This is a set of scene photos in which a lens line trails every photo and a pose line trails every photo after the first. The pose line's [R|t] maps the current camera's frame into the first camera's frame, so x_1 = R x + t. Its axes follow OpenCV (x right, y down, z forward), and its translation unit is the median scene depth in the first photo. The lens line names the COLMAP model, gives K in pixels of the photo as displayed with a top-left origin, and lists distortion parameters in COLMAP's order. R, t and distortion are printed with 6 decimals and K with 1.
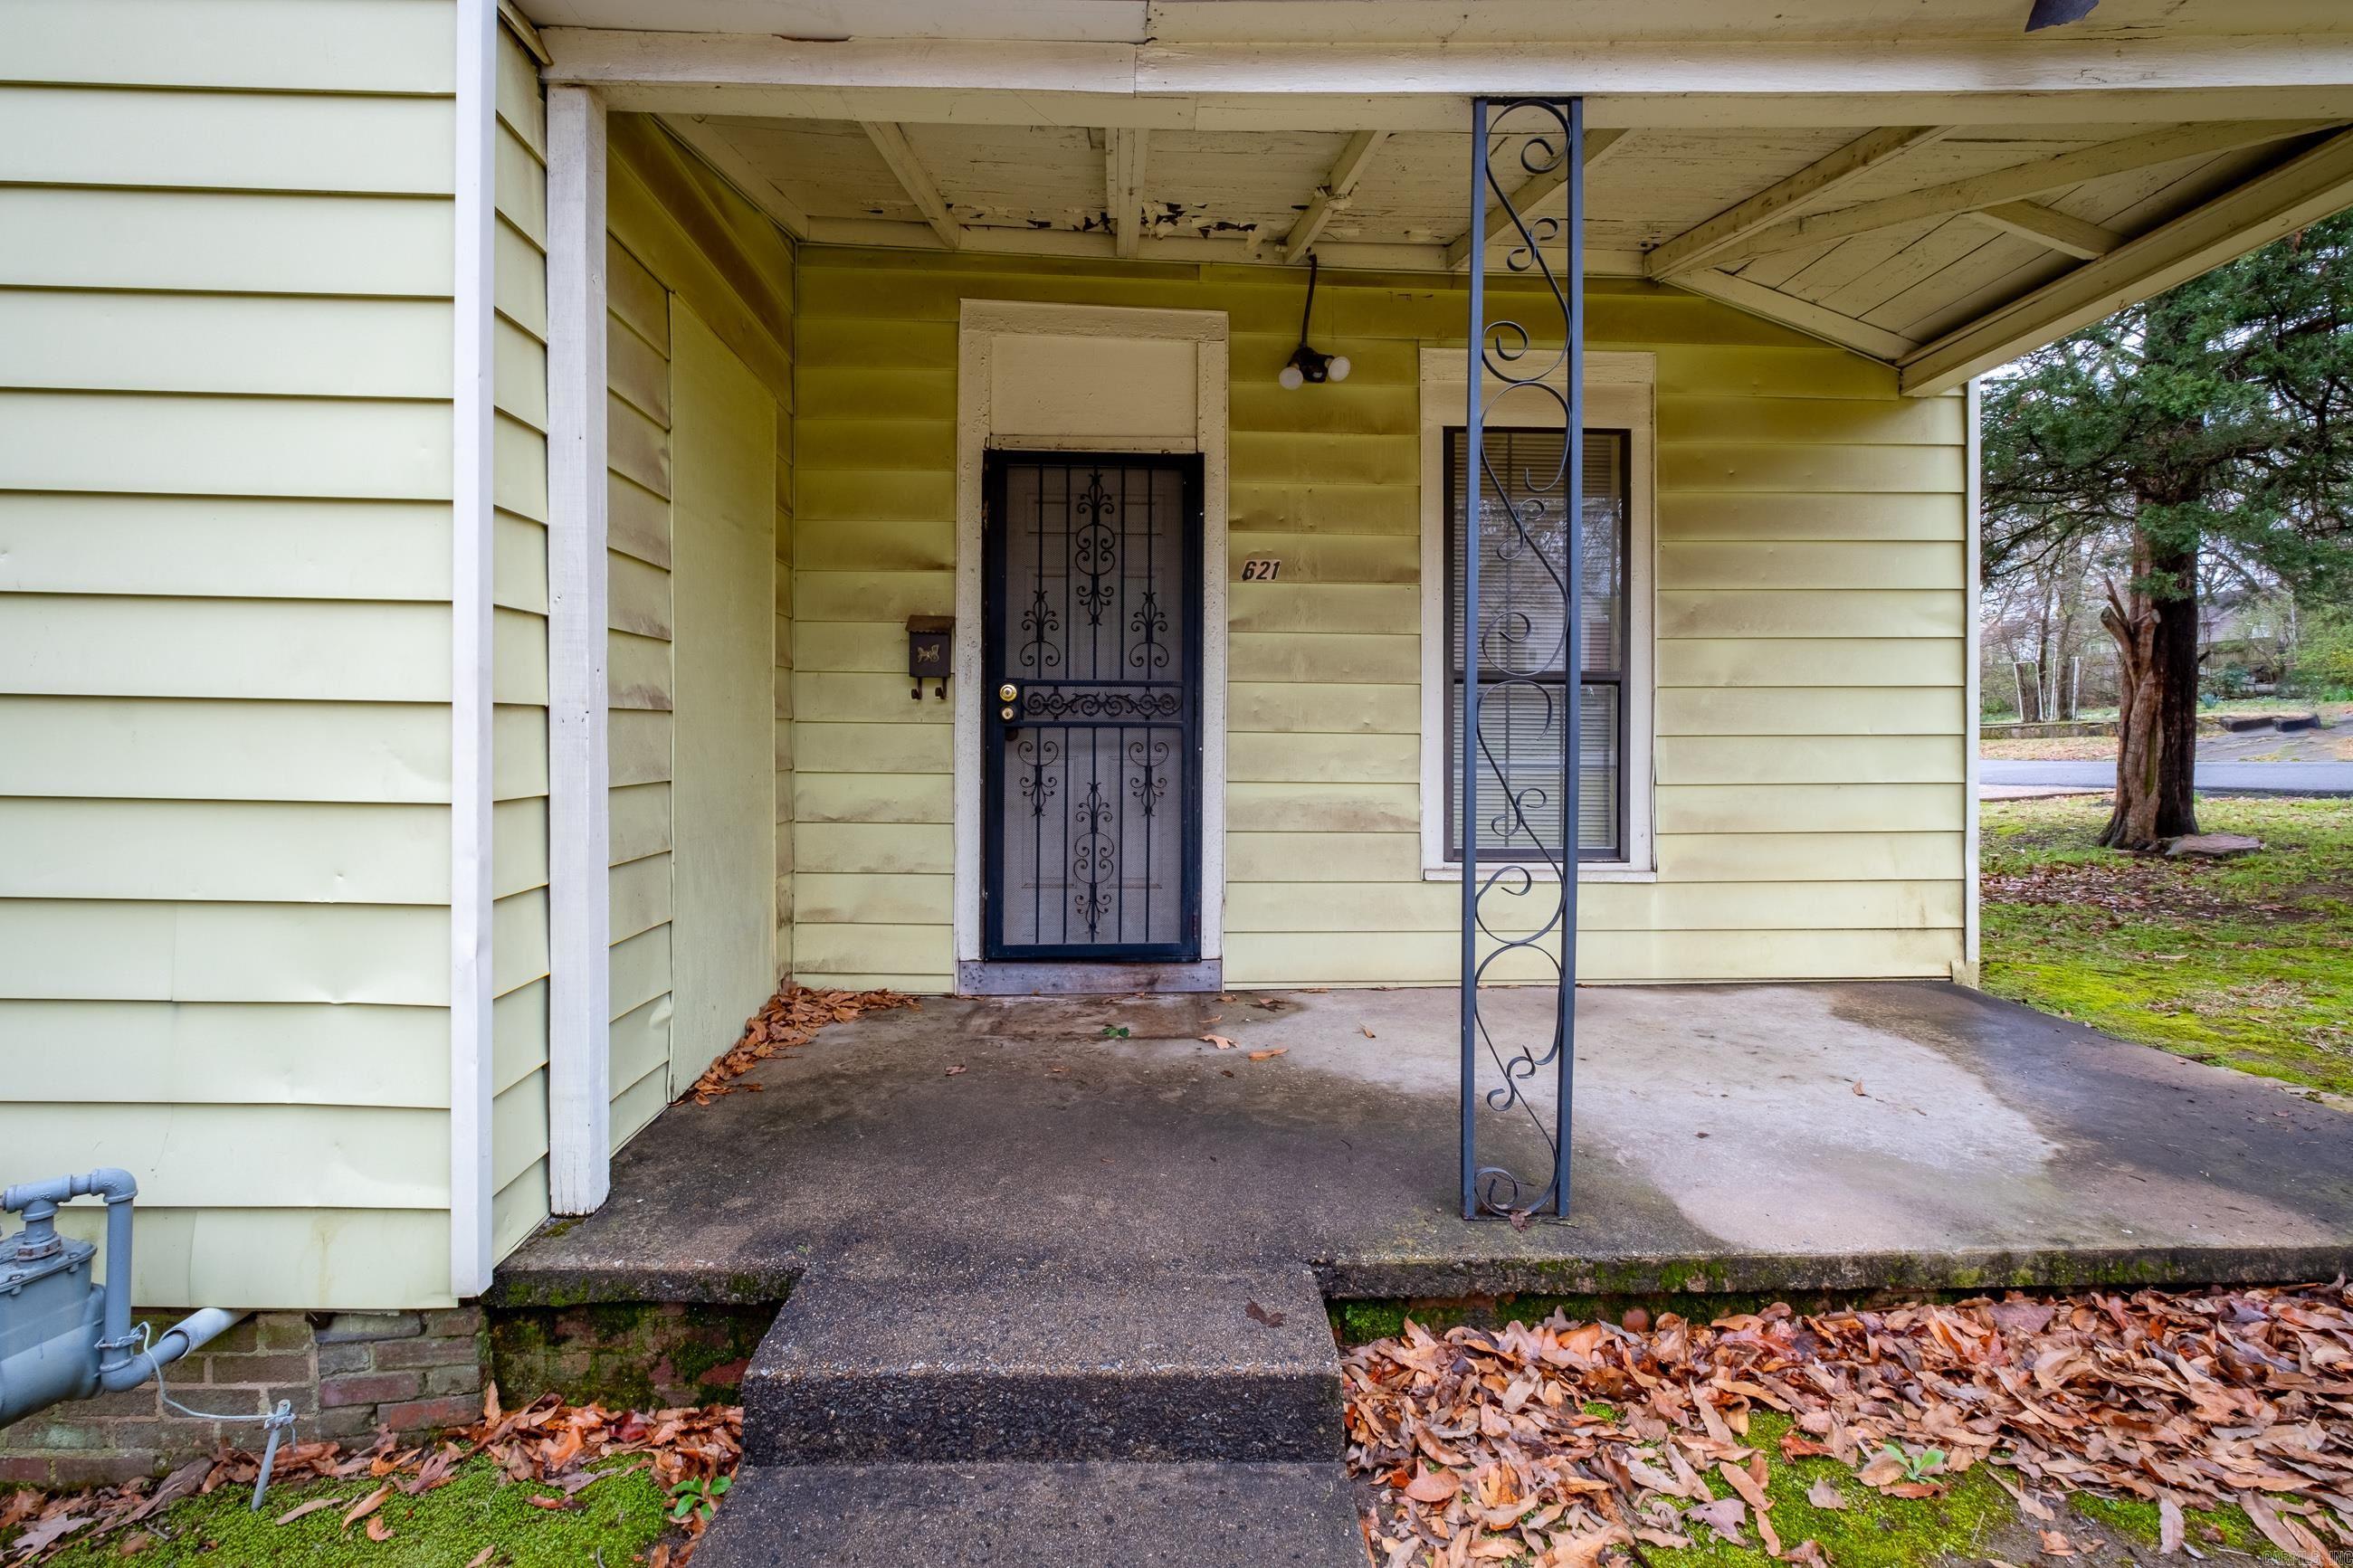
lens RADIAL K [[1027.5, 0, 1176.5], [0, 1027.5, 709.5], [0, 0, 1]] dist [-0.000780, -0.000133]
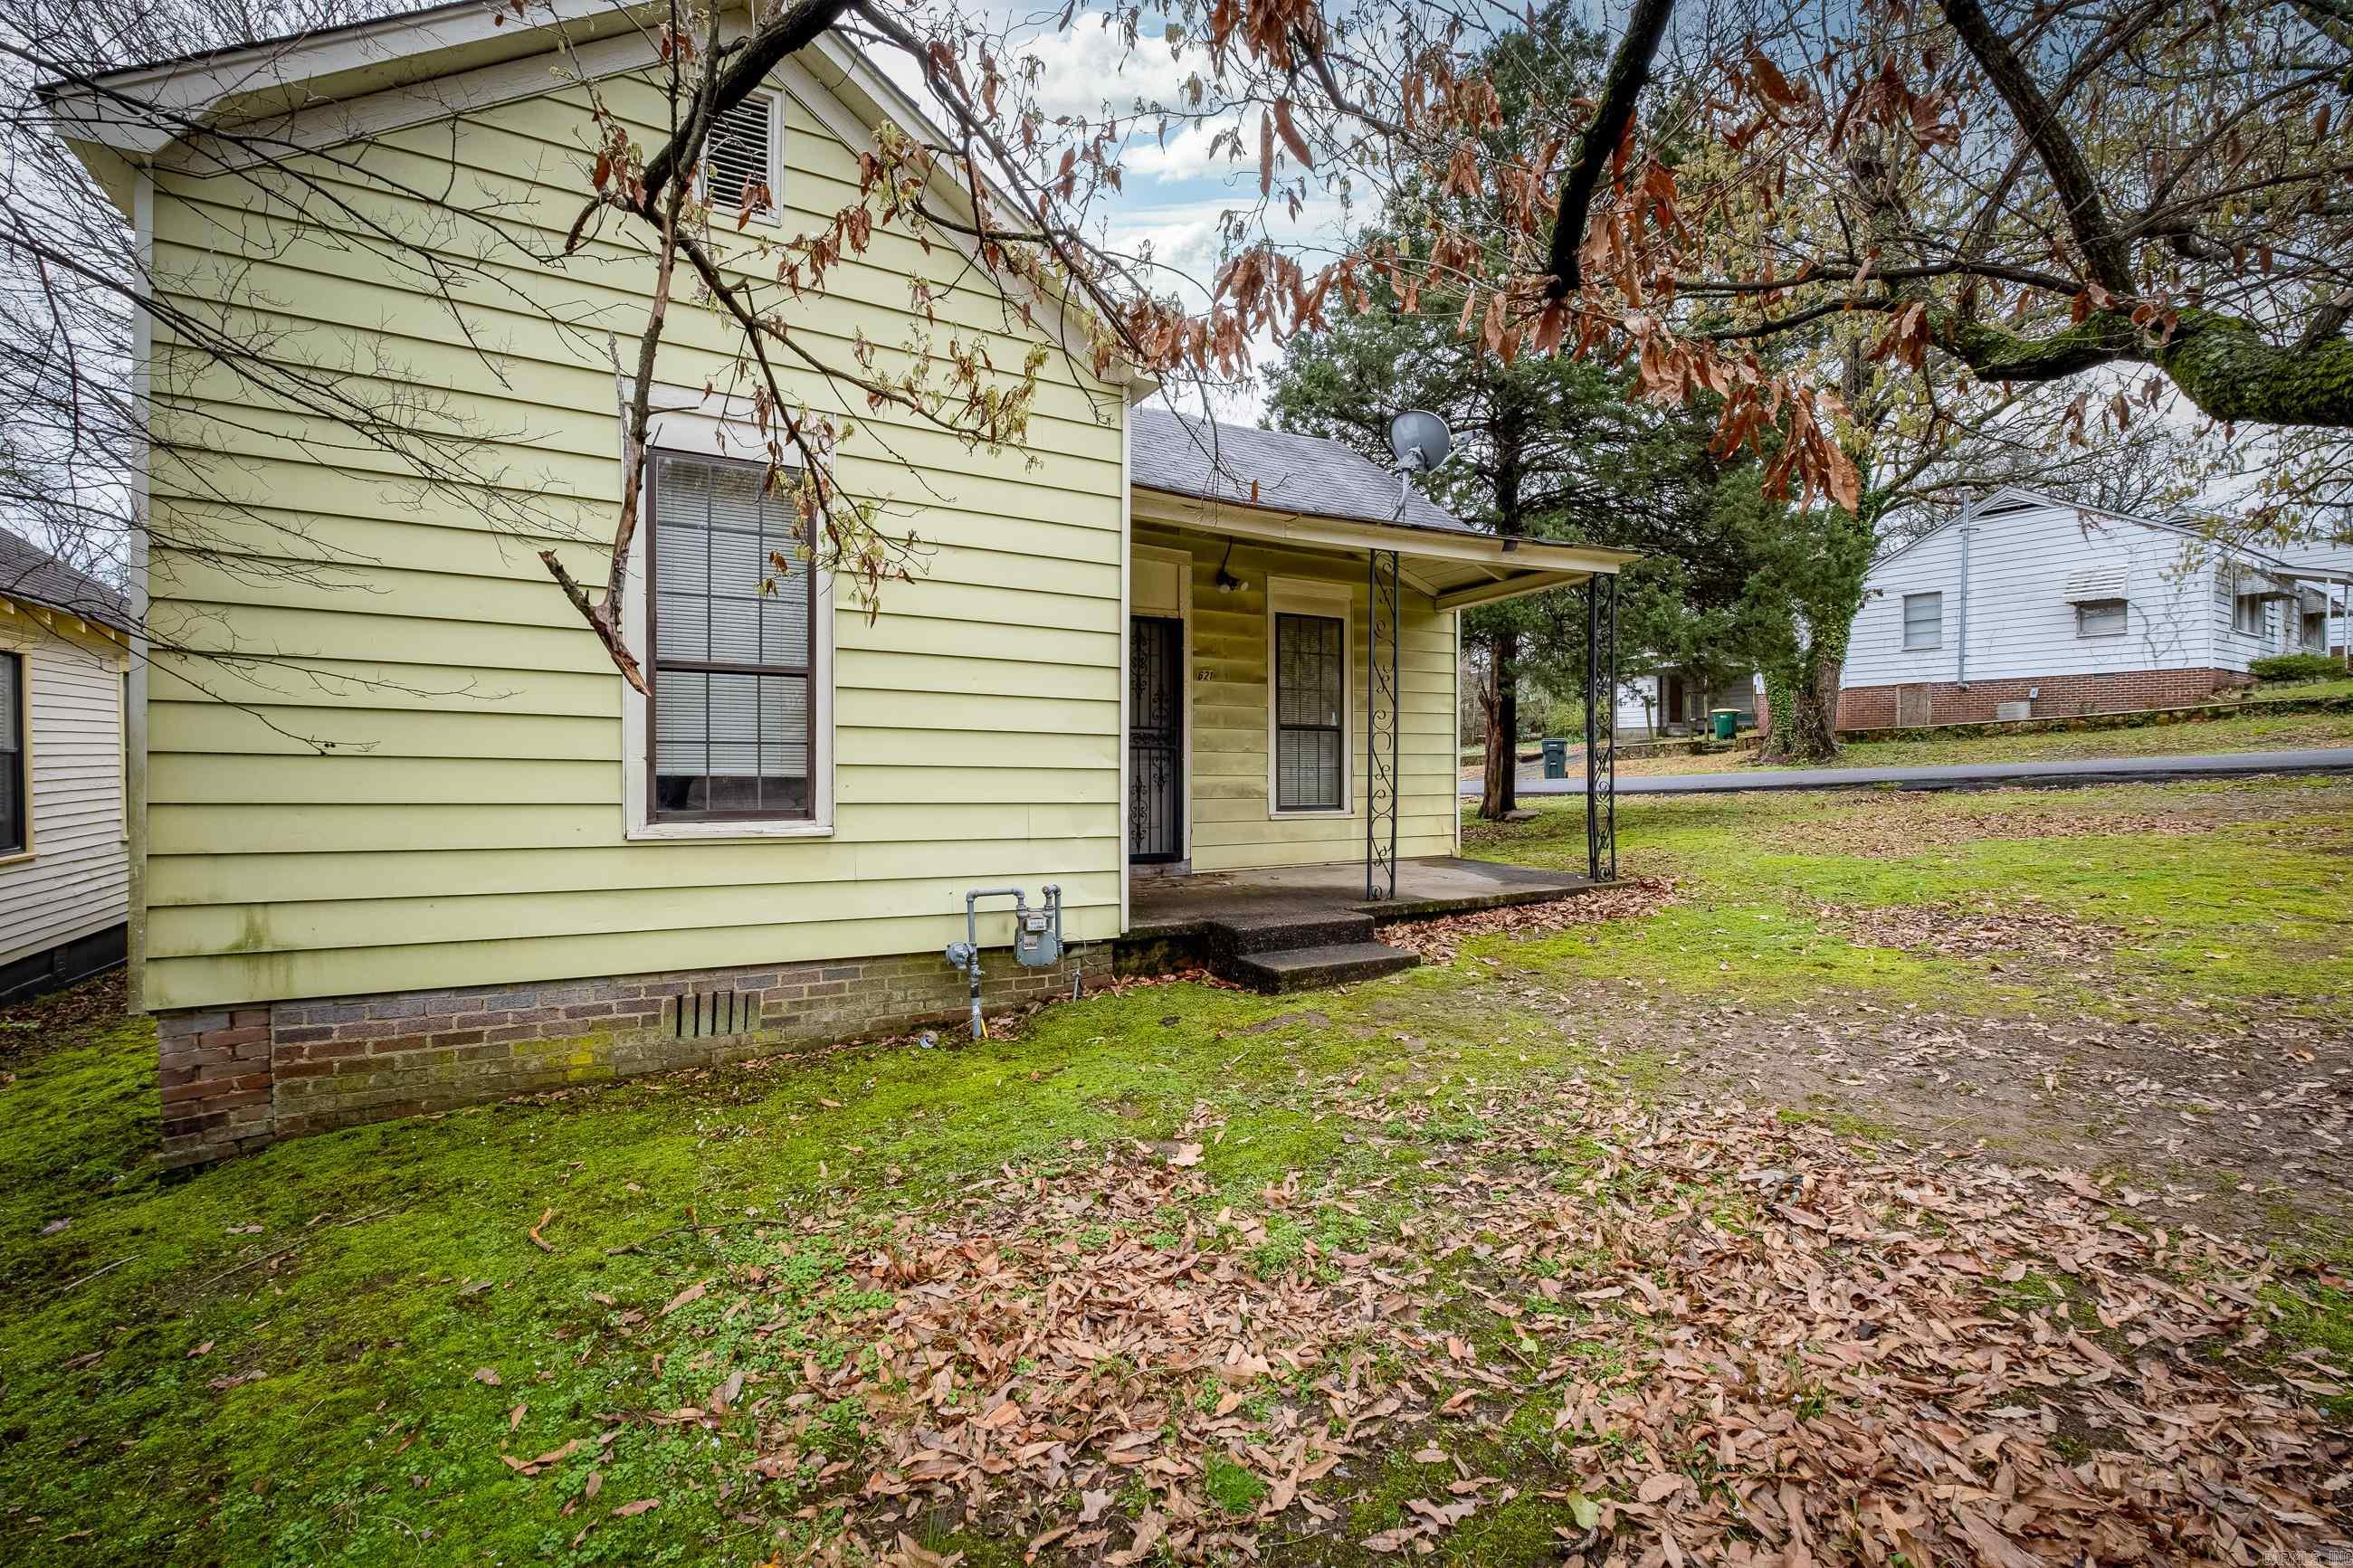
lens RADIAL K [[1044.6, 0, 1176.2], [0, 1044.6, 754.3], [0, 0, 1]] dist [0.000549, 0.000129]
pose [[0.882361, -0.000032, 0.470573, -0.986832], [0.001408, 0.999996, -0.002572, 0.032888], [-0.470571, 0.002932, 0.882357, -0.873860]]
